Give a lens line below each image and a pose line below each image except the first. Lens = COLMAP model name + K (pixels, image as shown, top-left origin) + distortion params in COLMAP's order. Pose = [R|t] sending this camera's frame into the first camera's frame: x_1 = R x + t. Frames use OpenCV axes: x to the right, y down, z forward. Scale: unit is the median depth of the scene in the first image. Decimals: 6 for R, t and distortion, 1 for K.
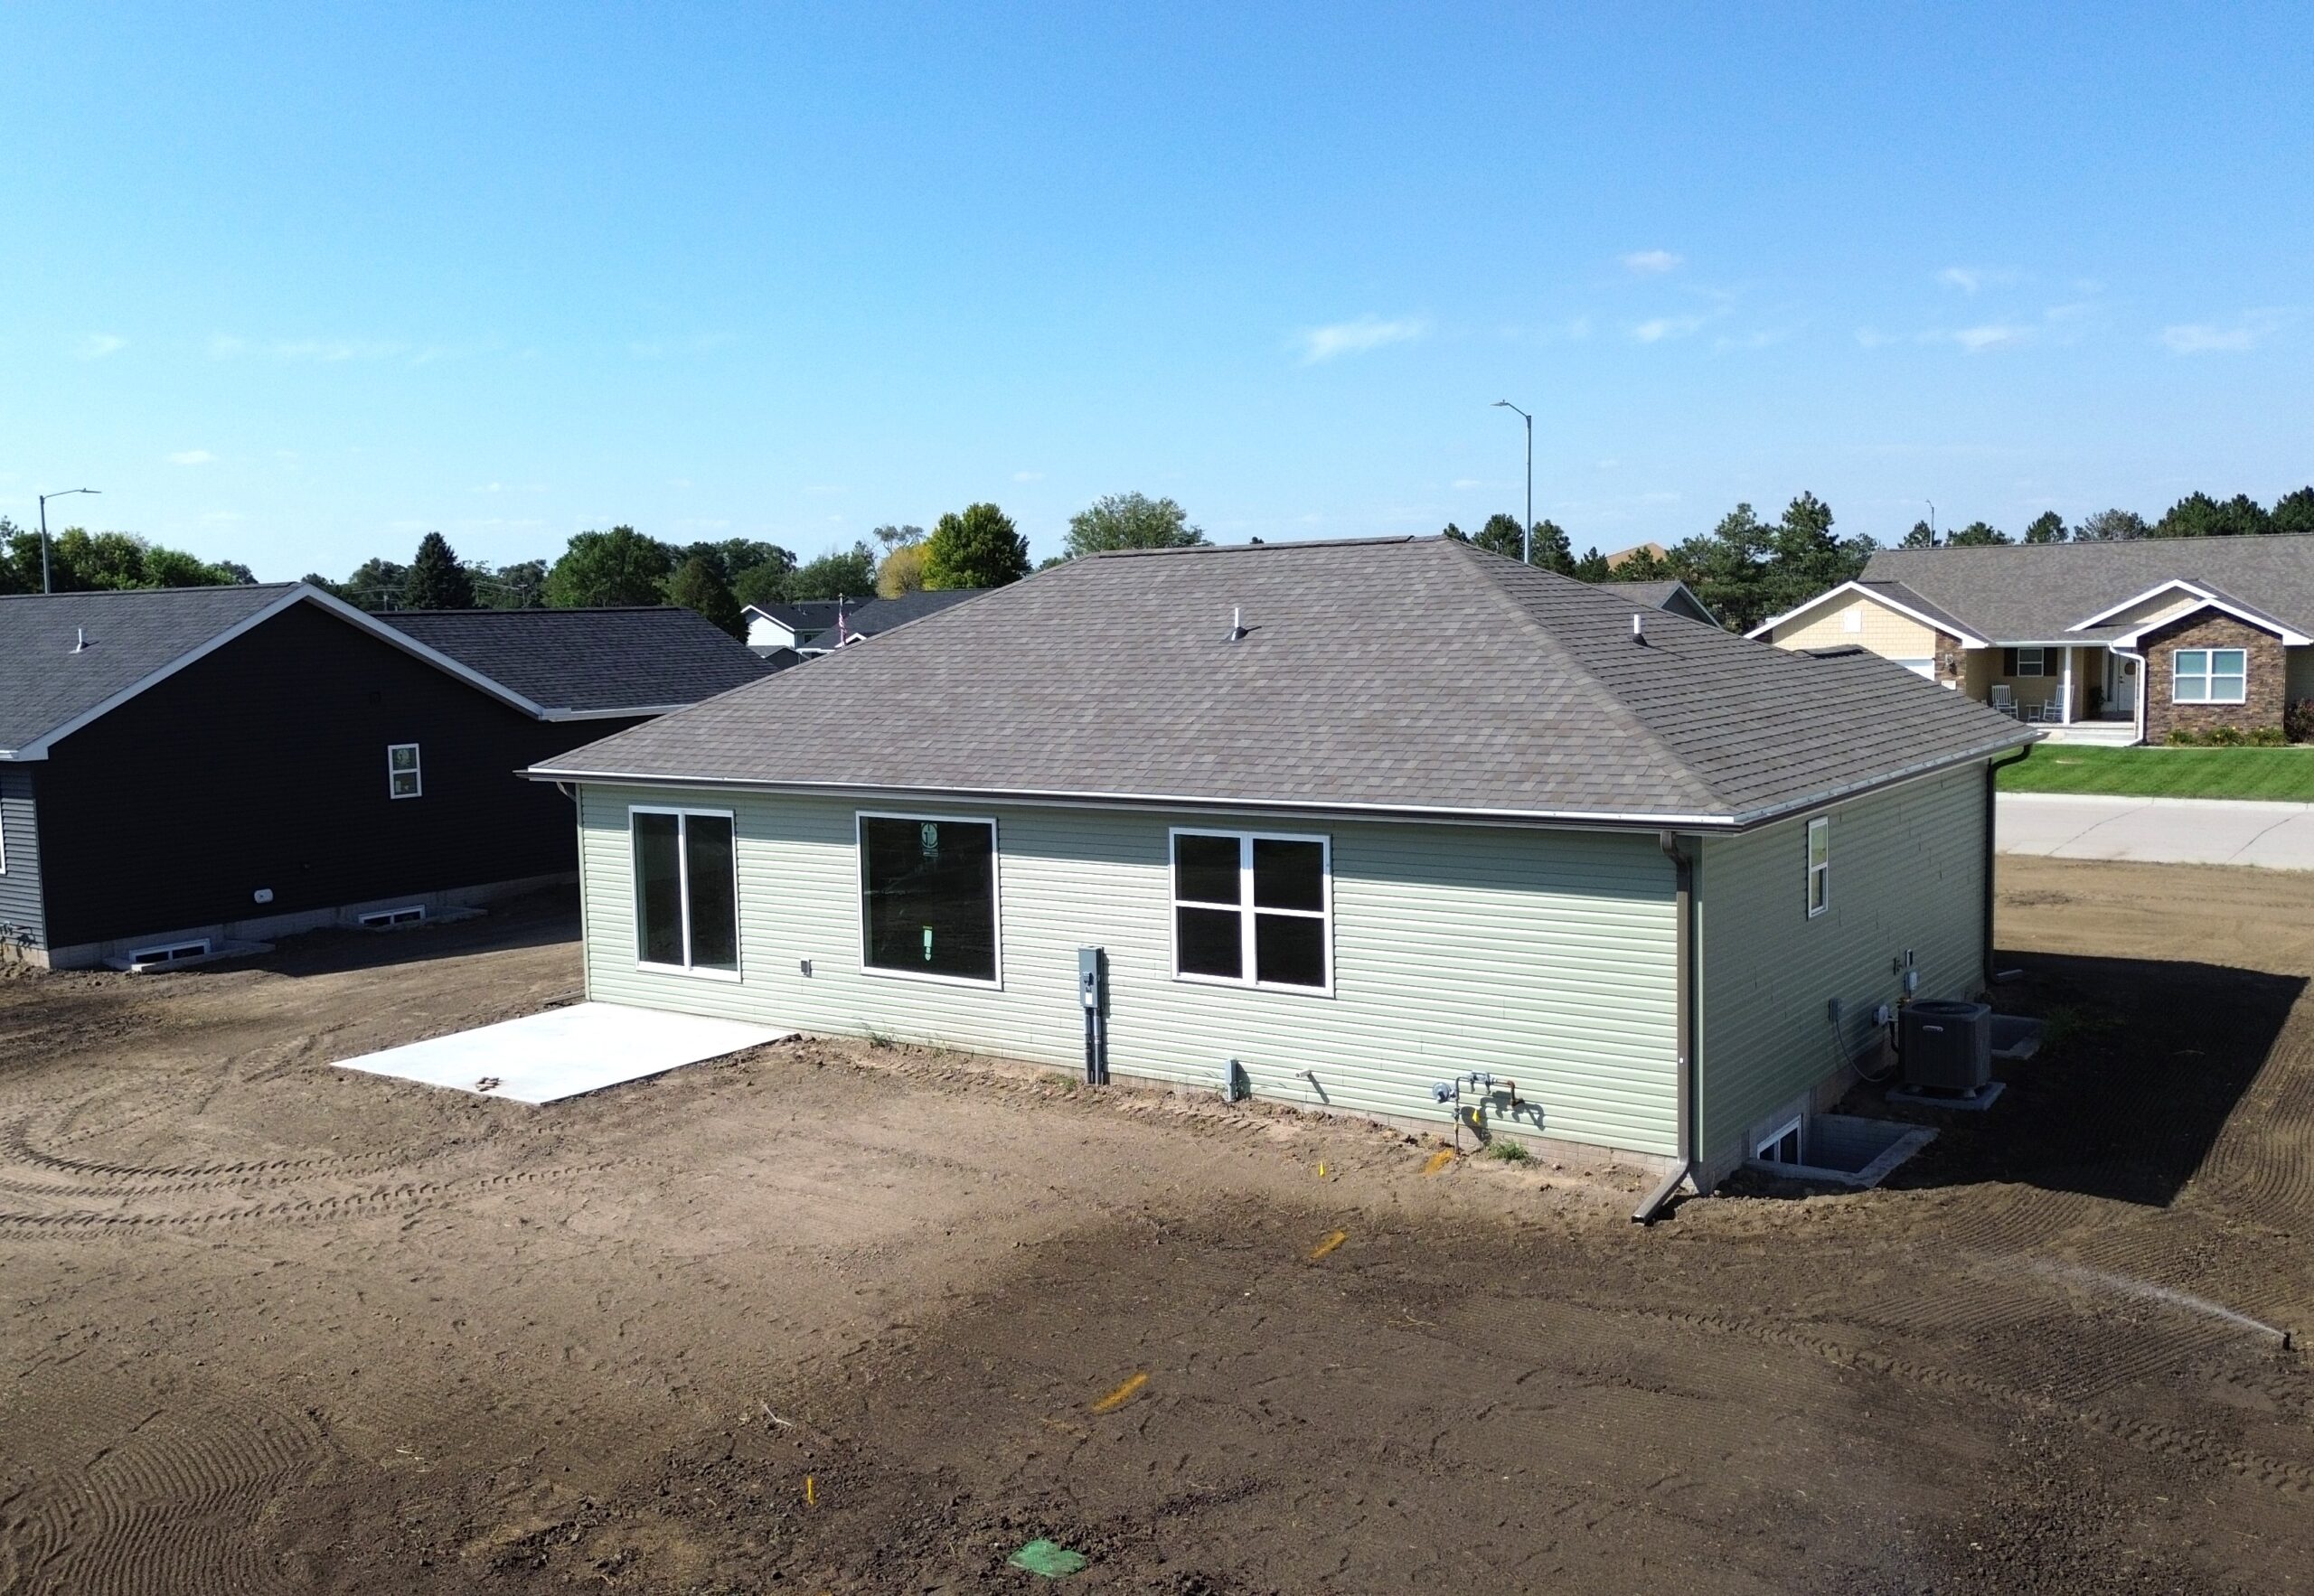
lens RADIAL K [[2037.6, 0, 1151.1], [0, 2037.6, 797.0], [0, 0, 1]] dist [0.041977, 0.014075]
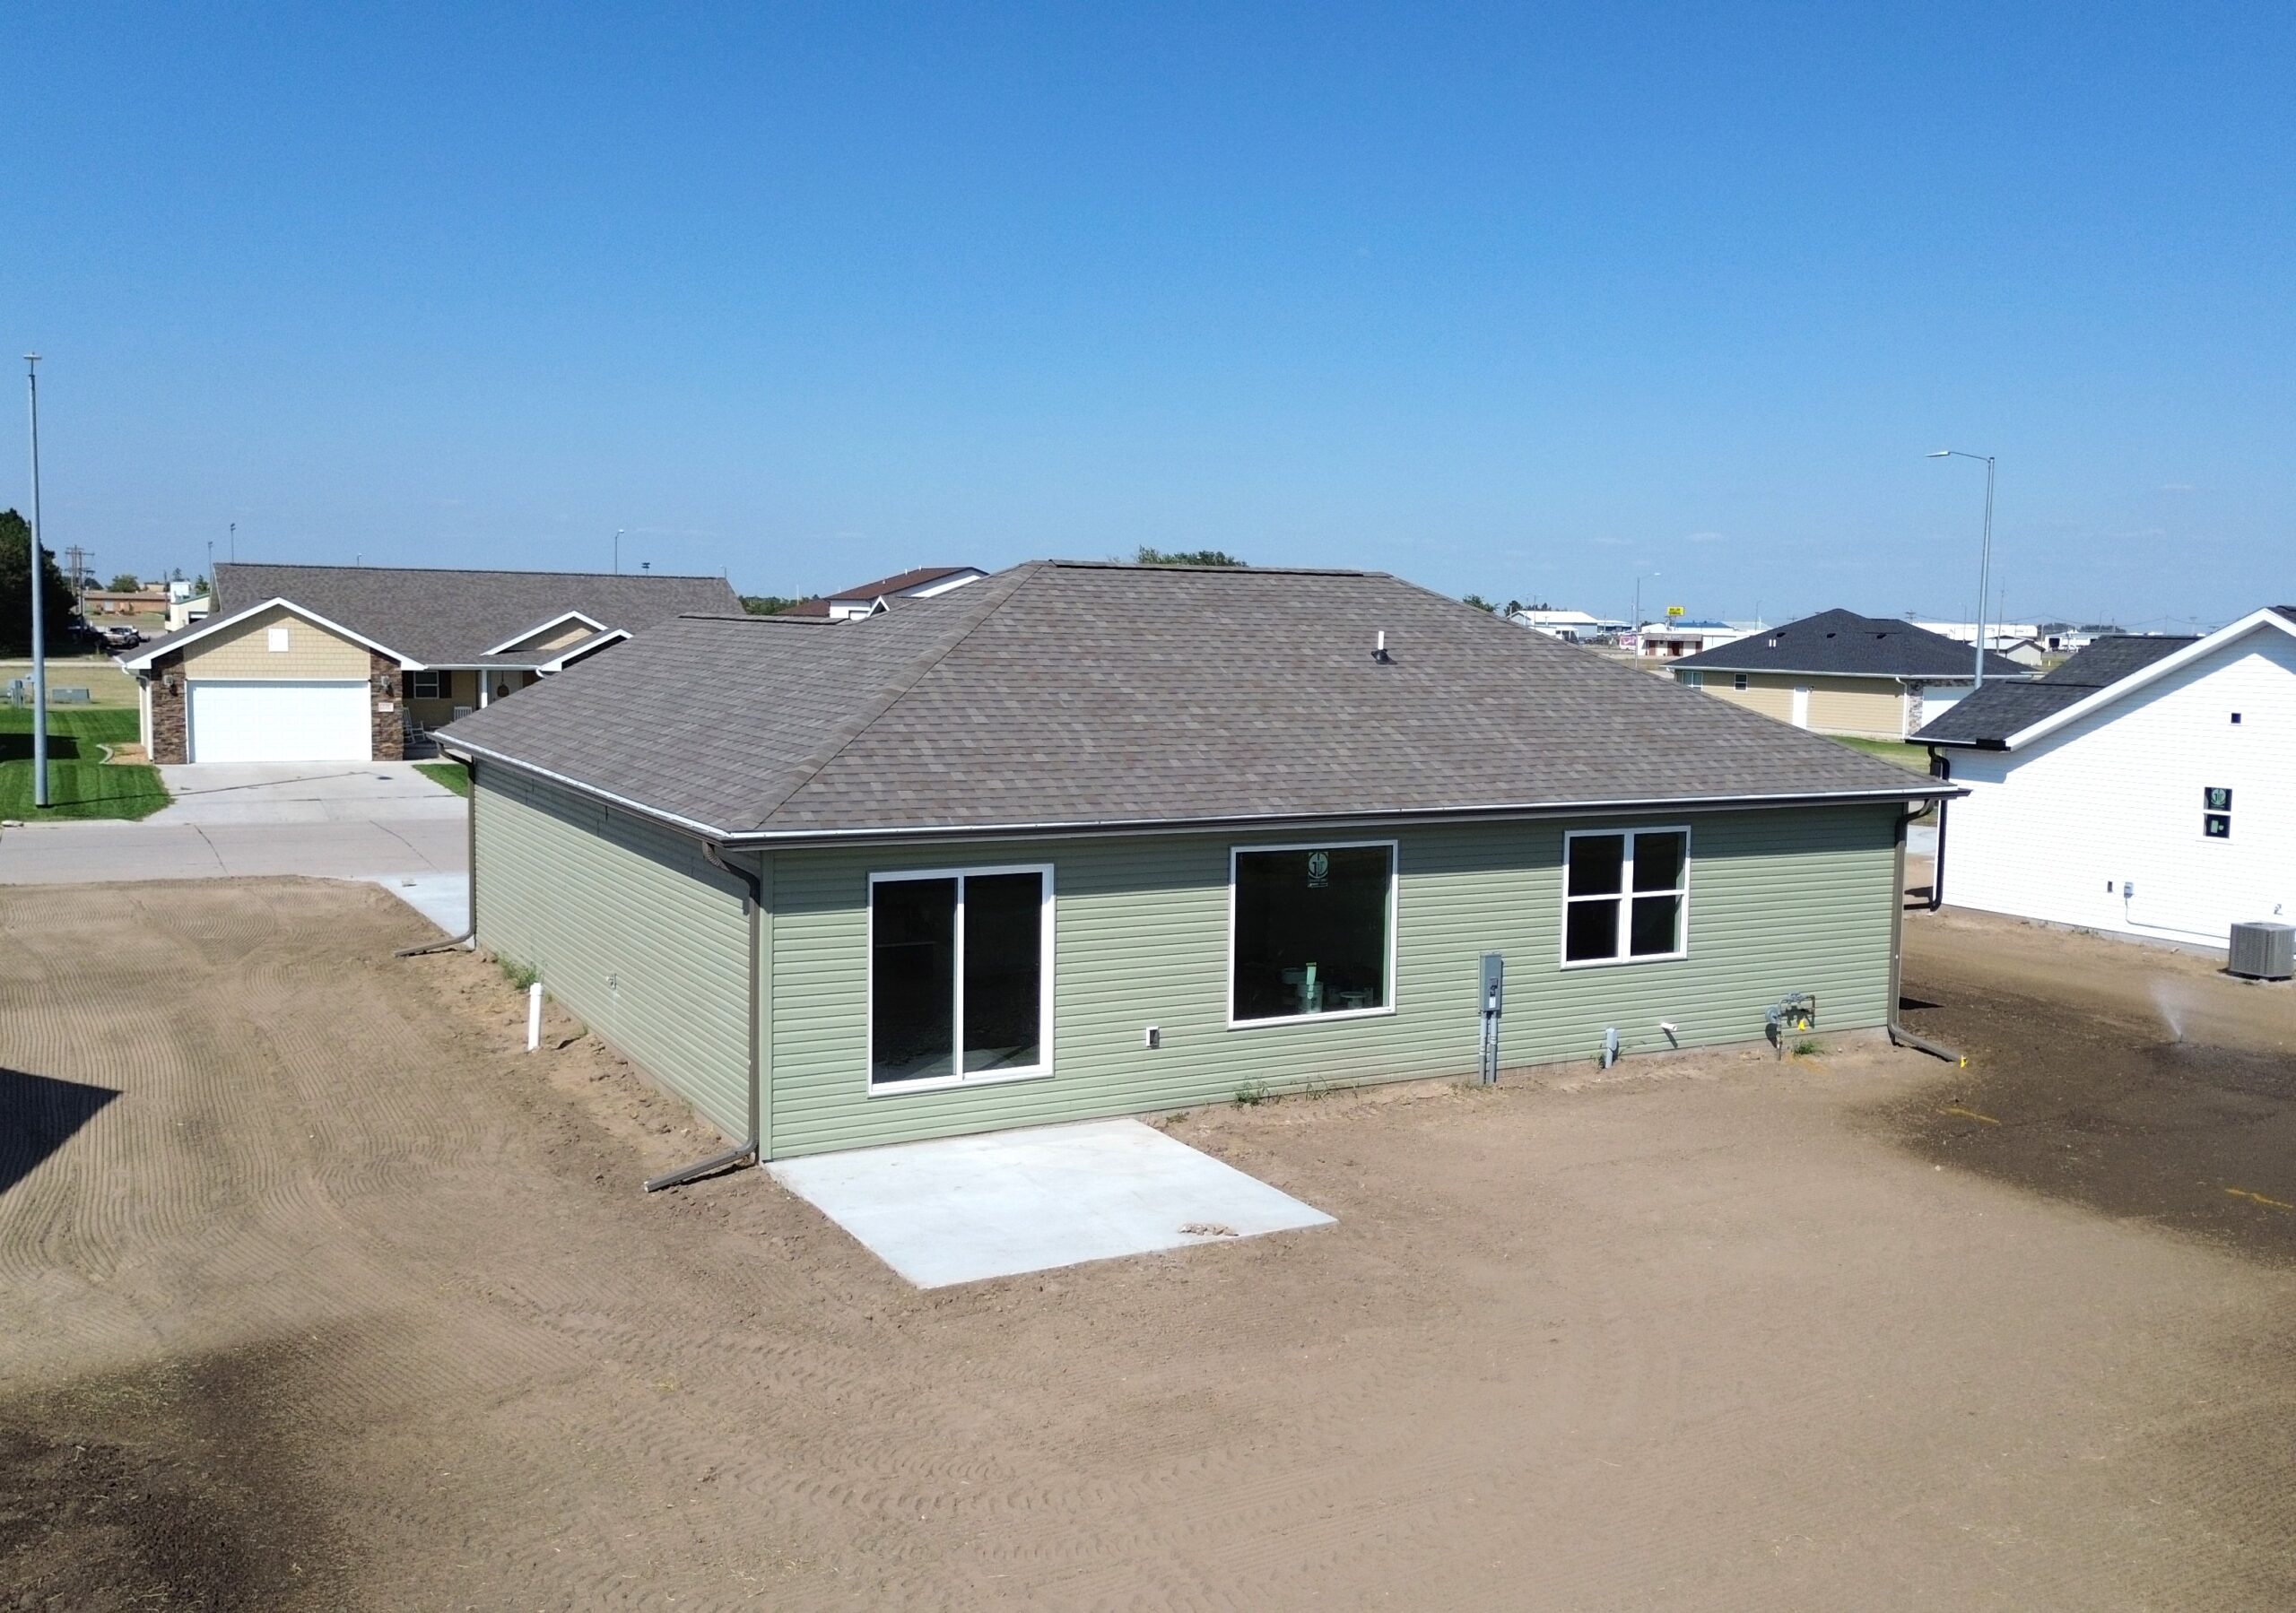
lens RADIAL K [[2038.5, 0, 1167.5], [0, 2038.5, 805.2], [0, 0, 1]] dist [0.031021, -0.008993]
pose [[0.401953, -0.049766, 0.914307, -0.900389], [0.056375, 0.997973, 0.029536, -0.036524], [-0.913923, 0.039672, 0.403944, 0.618242]]
